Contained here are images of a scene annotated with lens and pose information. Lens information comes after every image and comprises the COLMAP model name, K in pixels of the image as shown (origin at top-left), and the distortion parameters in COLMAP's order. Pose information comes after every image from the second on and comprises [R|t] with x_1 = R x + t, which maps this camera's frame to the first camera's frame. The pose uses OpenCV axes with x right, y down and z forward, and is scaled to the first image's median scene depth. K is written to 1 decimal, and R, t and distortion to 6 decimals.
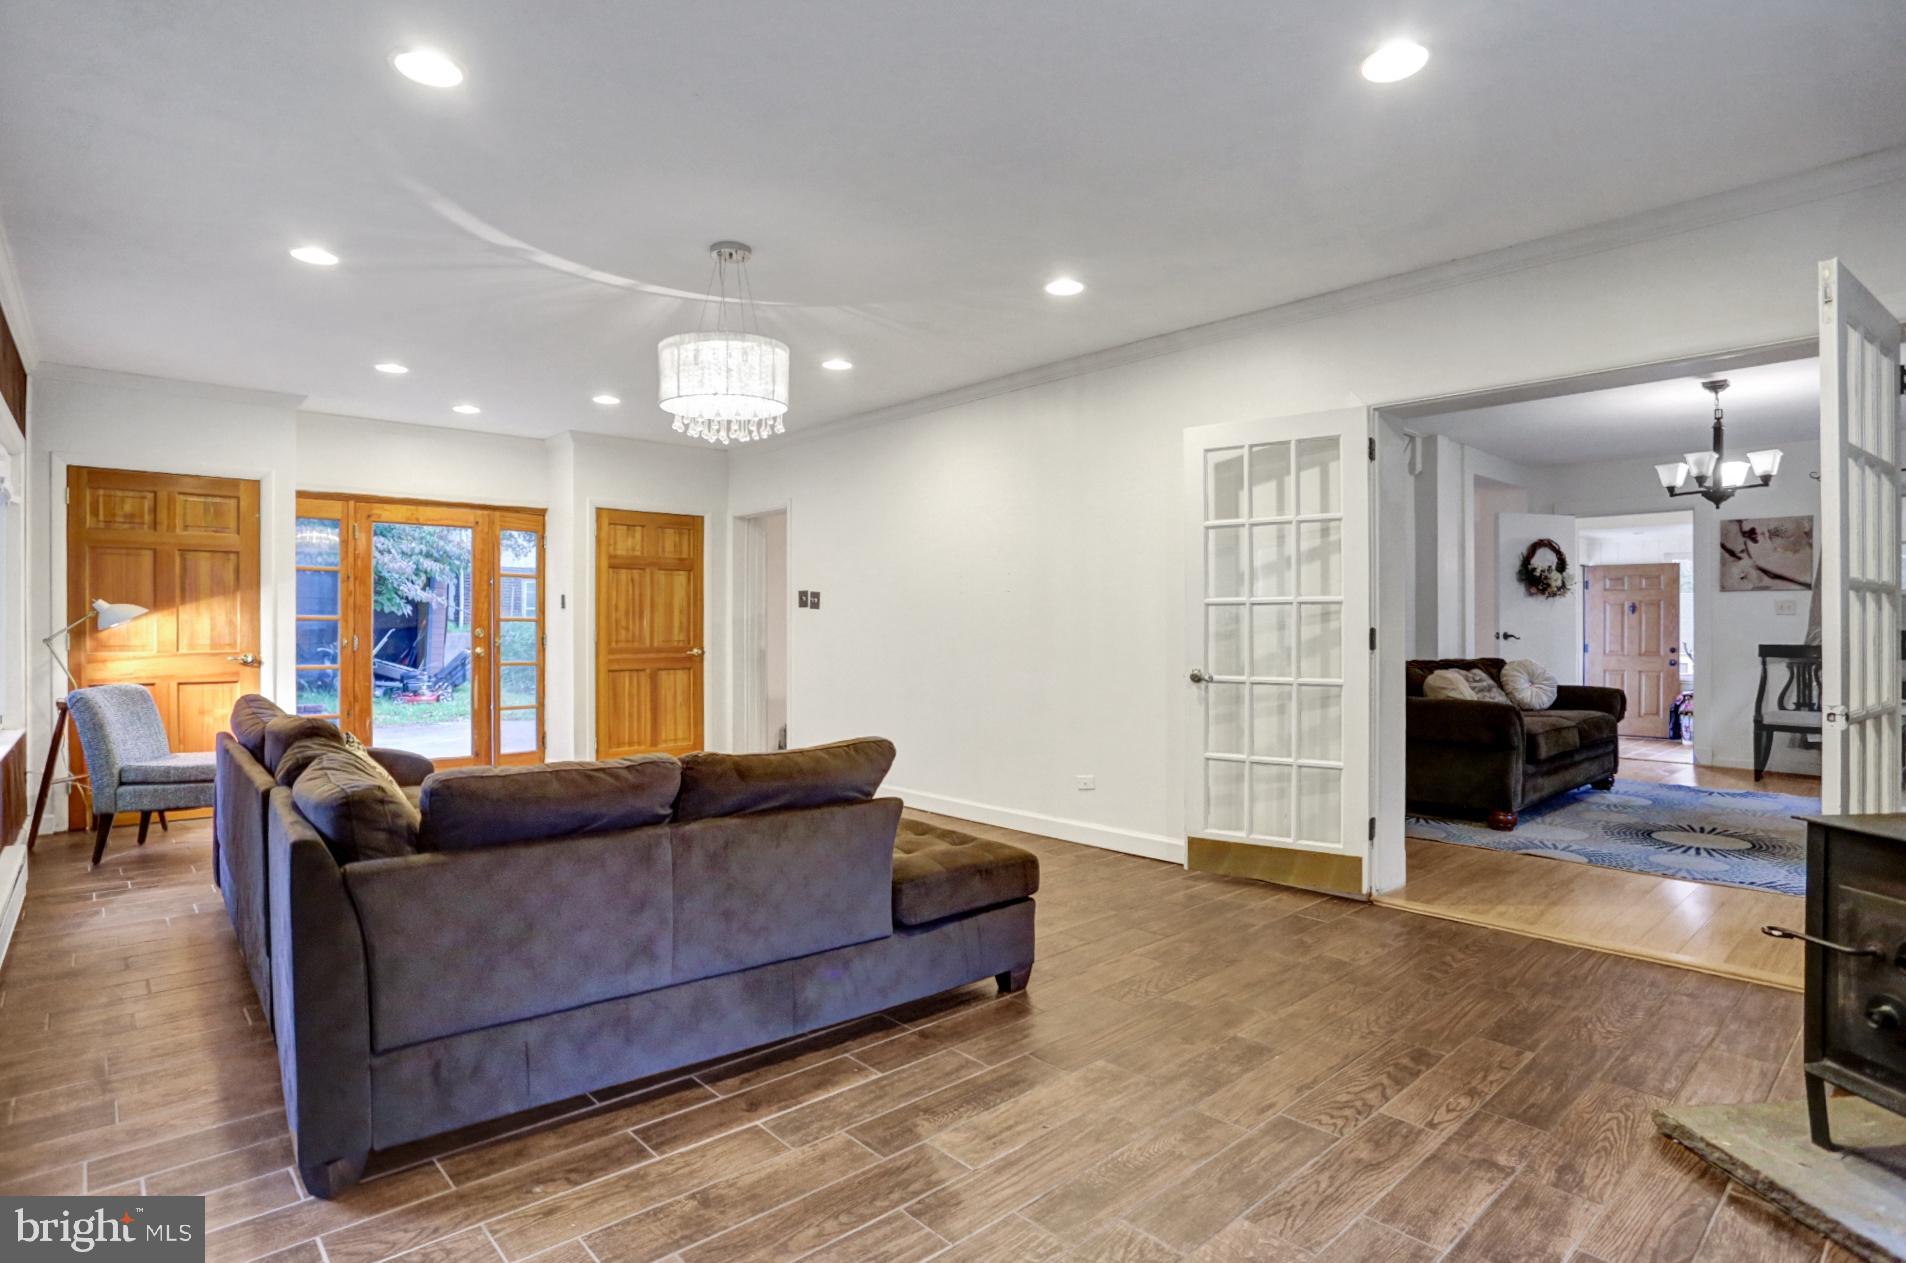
lens RADIAL K [[964.4, 0, 928.1], [0, 964.4, 645.0], [0, 0, 1]] dist [-0.026692, 0.002068]
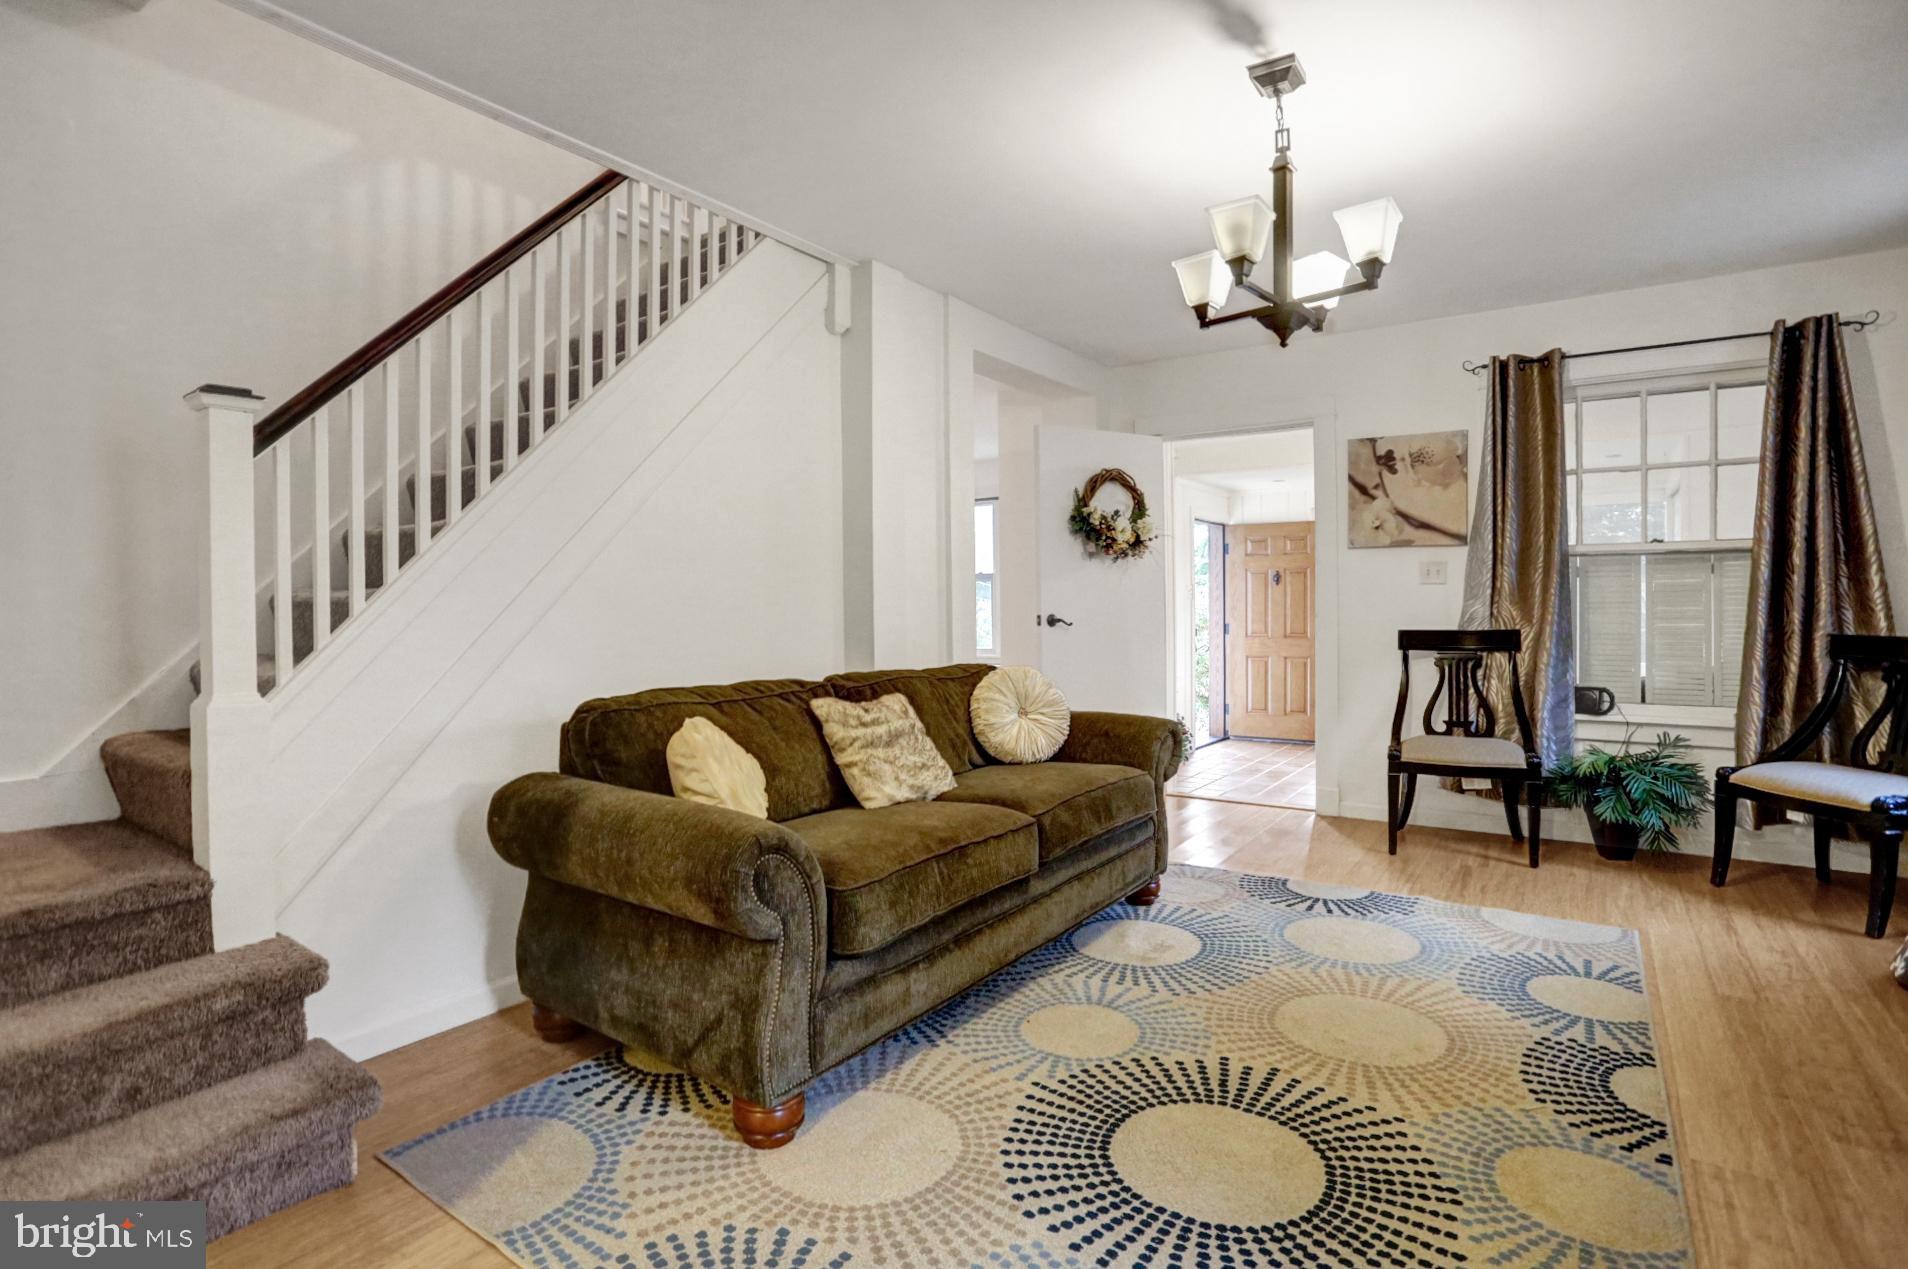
lens RADIAL K [[915.4, 0, 954.0], [0, 915.4, 634.5], [0, 0, 1]] dist [-0.042547, 0.000852]
pose [[0.973075, -0.018709, 0.229729, 0.435070], [0.015143, 0.999736, 0.017277, -0.012569], [-0.229992, -0.013333, 0.973101, 0.461467]]
